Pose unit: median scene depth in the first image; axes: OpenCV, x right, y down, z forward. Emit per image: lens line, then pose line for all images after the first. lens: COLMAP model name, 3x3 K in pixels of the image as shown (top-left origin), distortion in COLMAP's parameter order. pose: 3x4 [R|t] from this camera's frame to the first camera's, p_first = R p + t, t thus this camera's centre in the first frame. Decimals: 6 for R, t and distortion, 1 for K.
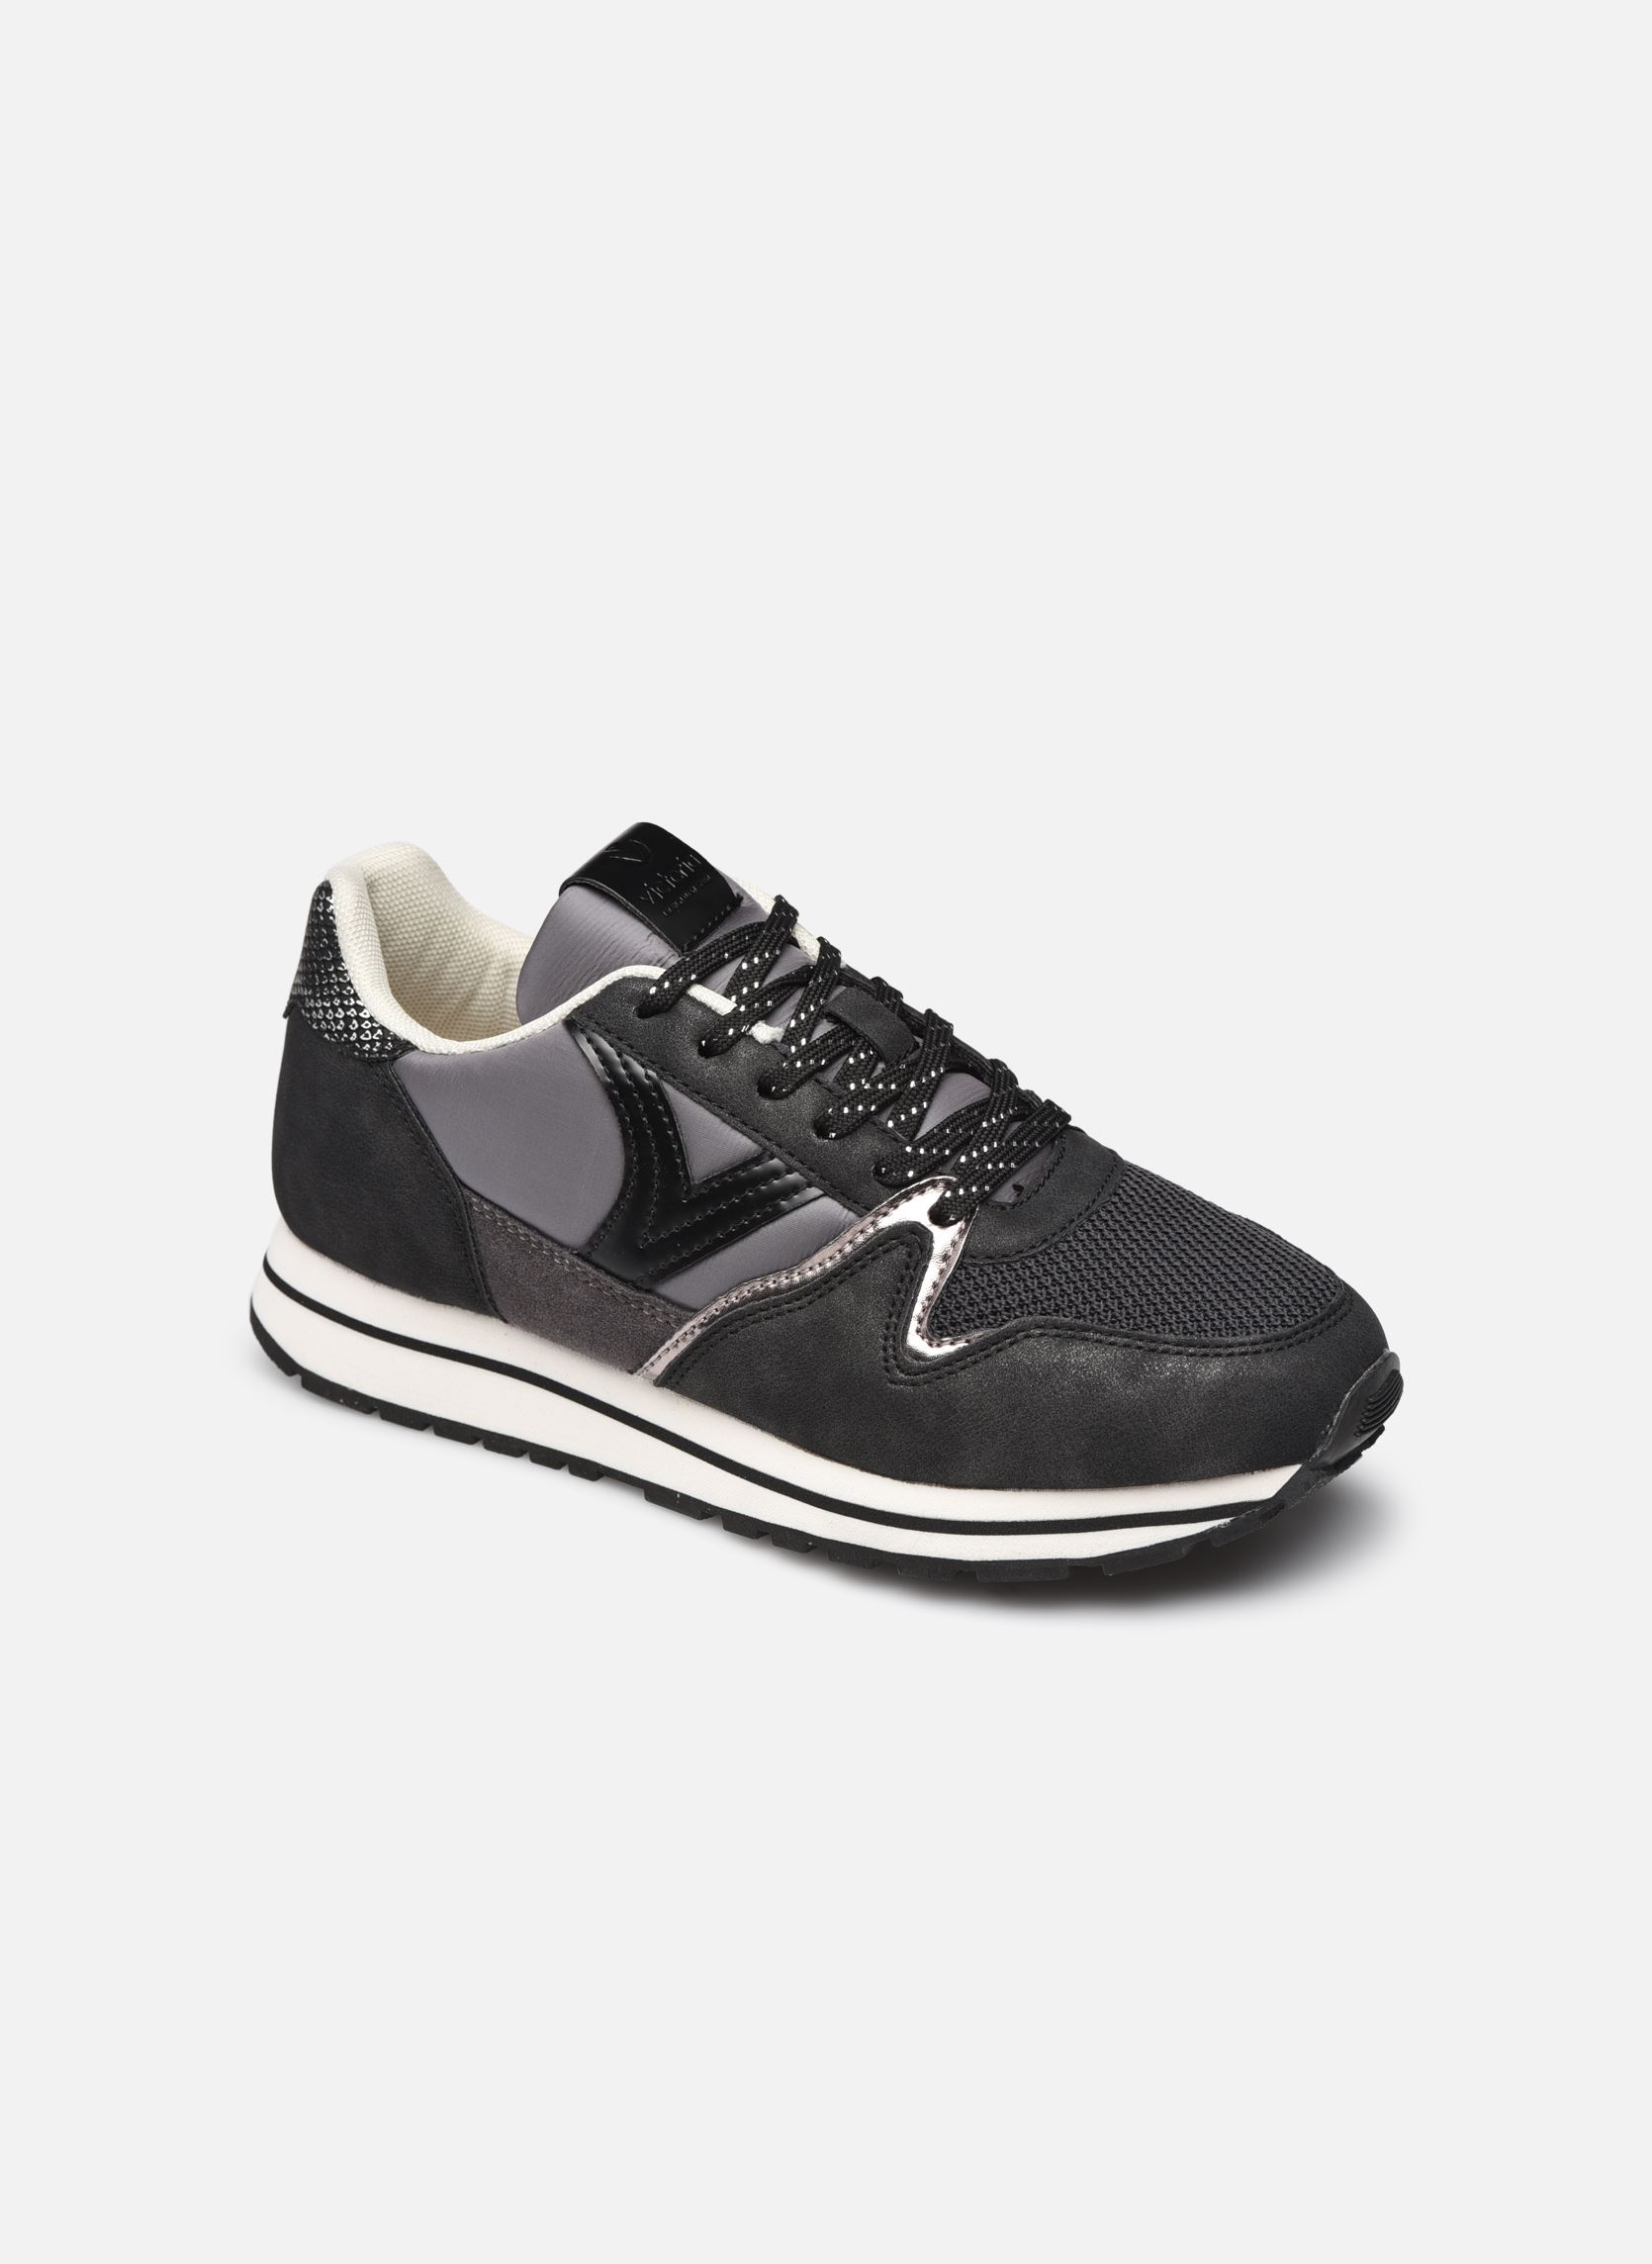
lens RADIAL K [[7097.0, 0, 828.6], [0, 7097.0, 1135.0], [0, 0, 1]] dist [0.134475, 0.000000]
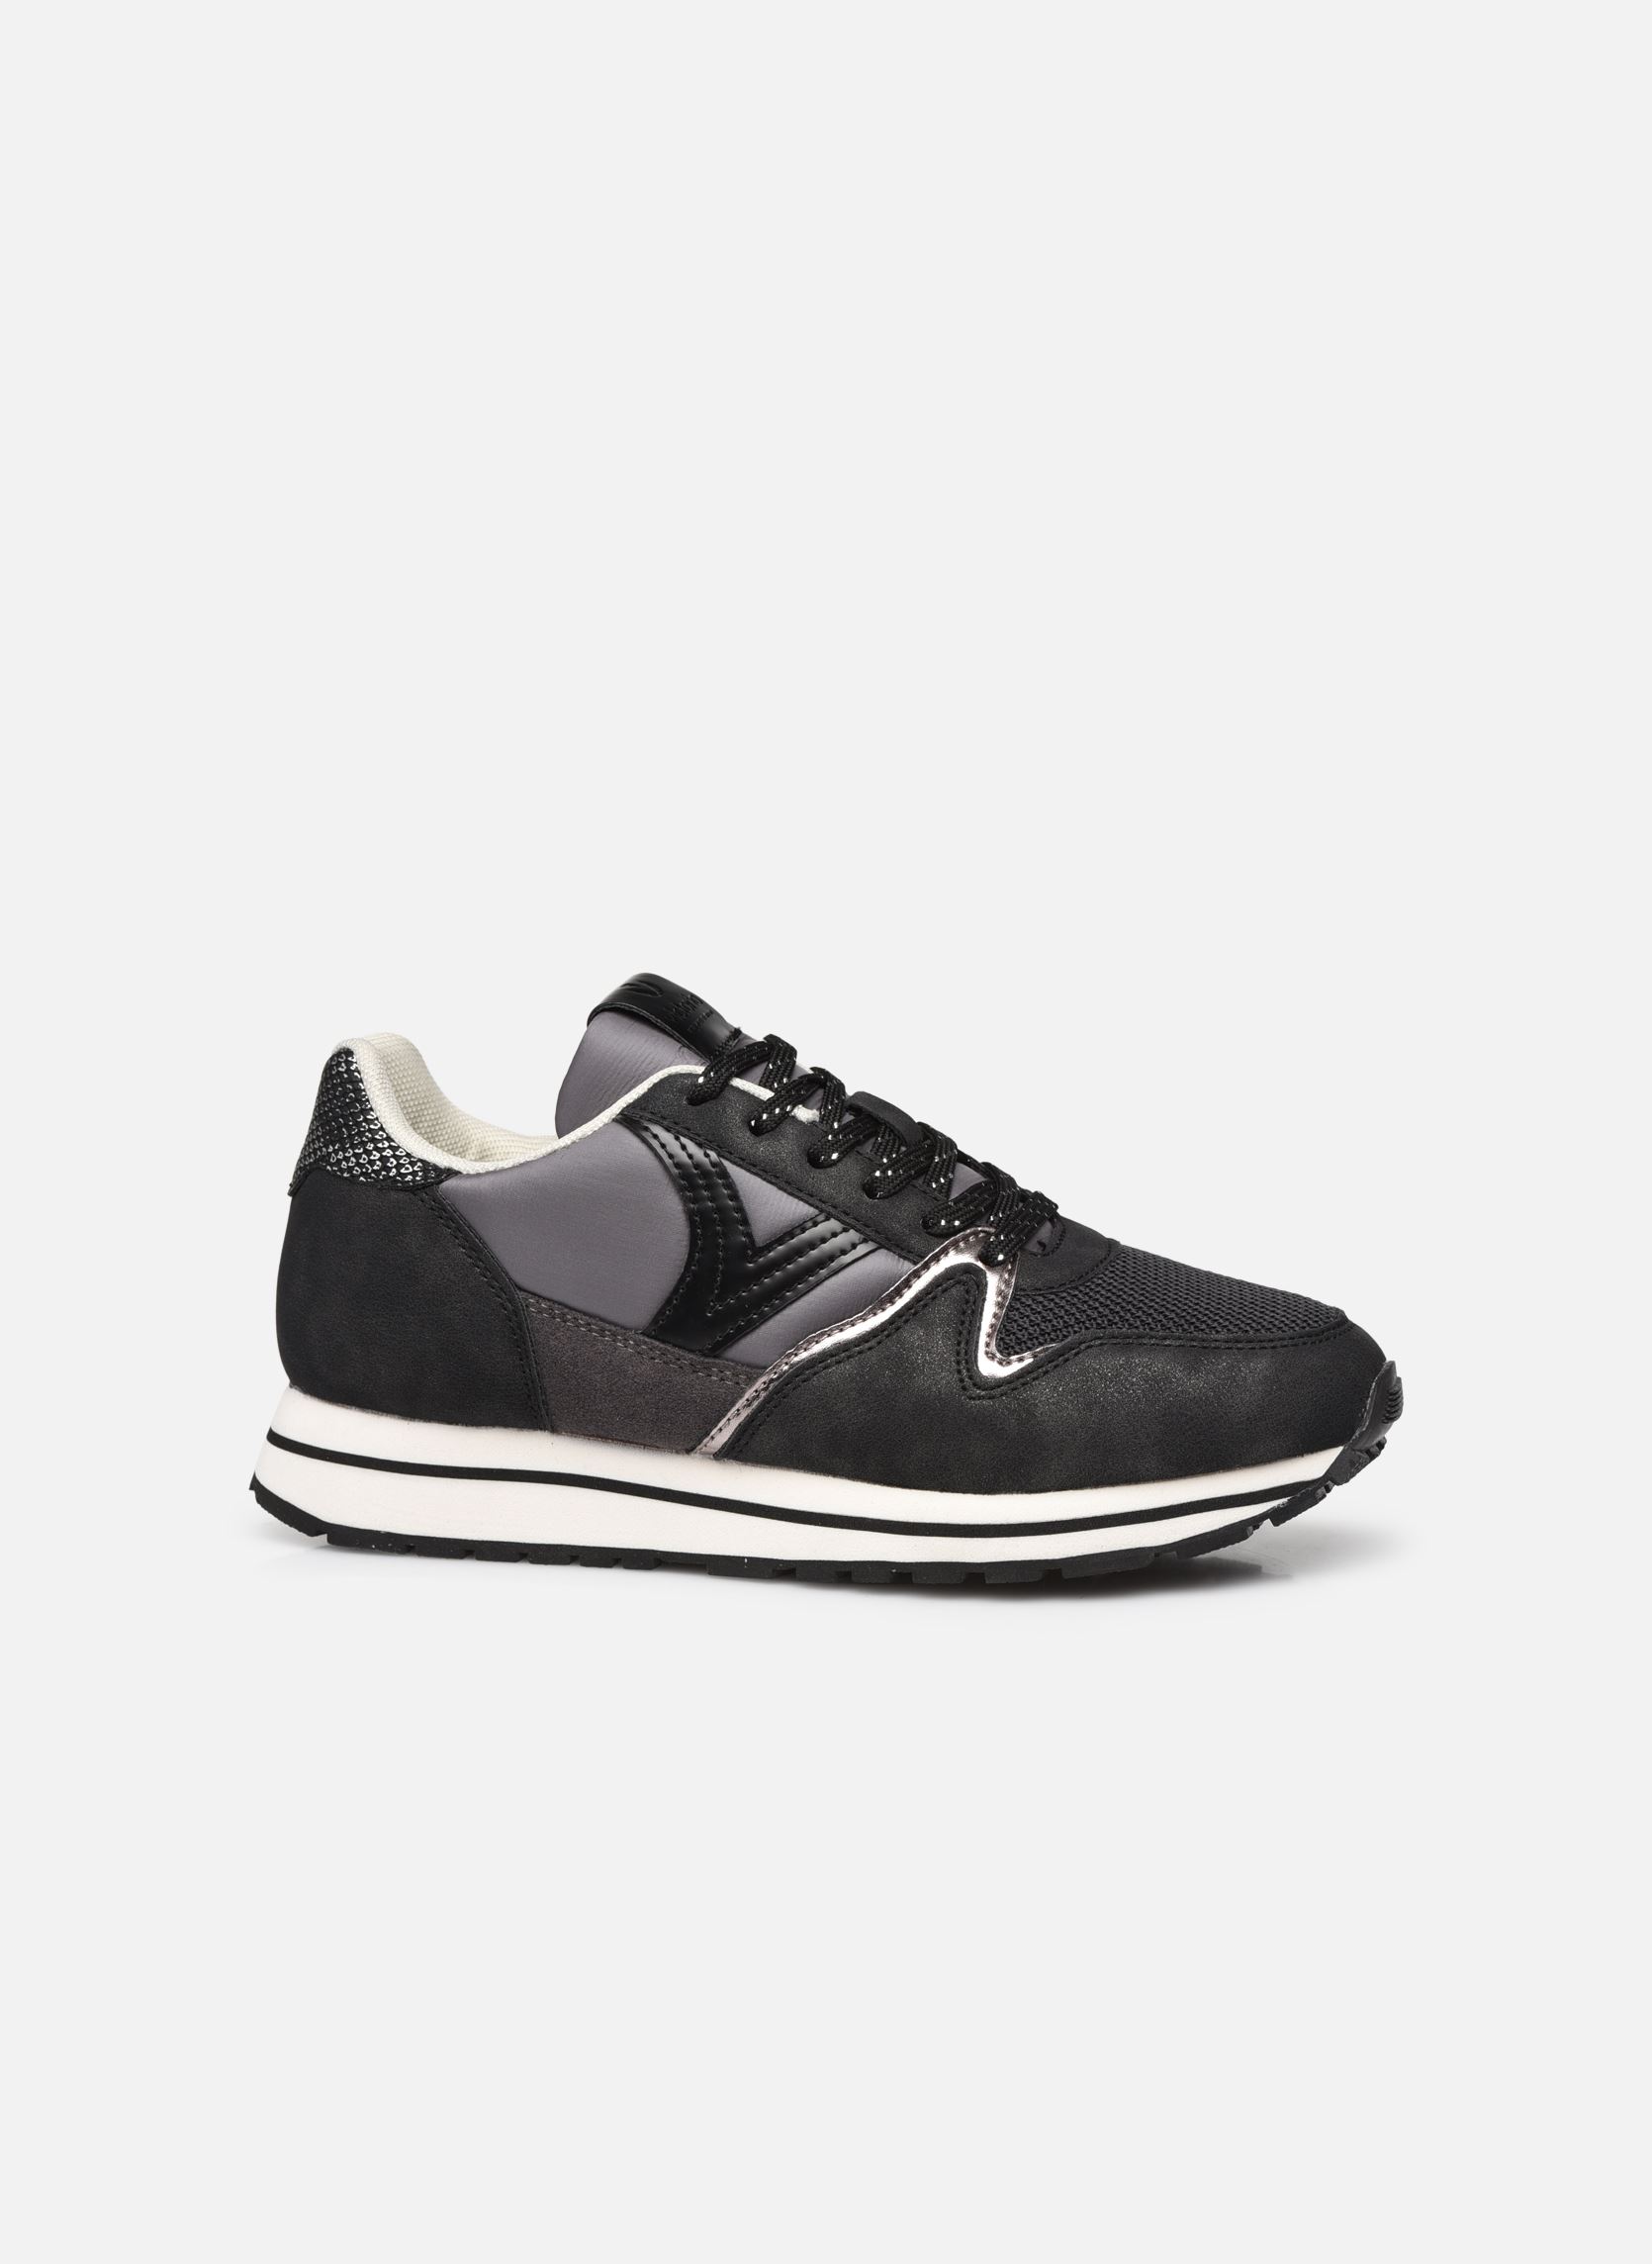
lens RADIAL K [[7097.0, 0, 823.4], [0, 7097.0, 1129.5], [0, 0, 1]] dist [0.134475, 0.000000]
pose [[0.938680, -0.001931, 0.344784, -0.380920], [0.127181, 0.931408, -0.341035, 0.358771], [-0.320476, 0.363972, 0.874540, 0.044664]]
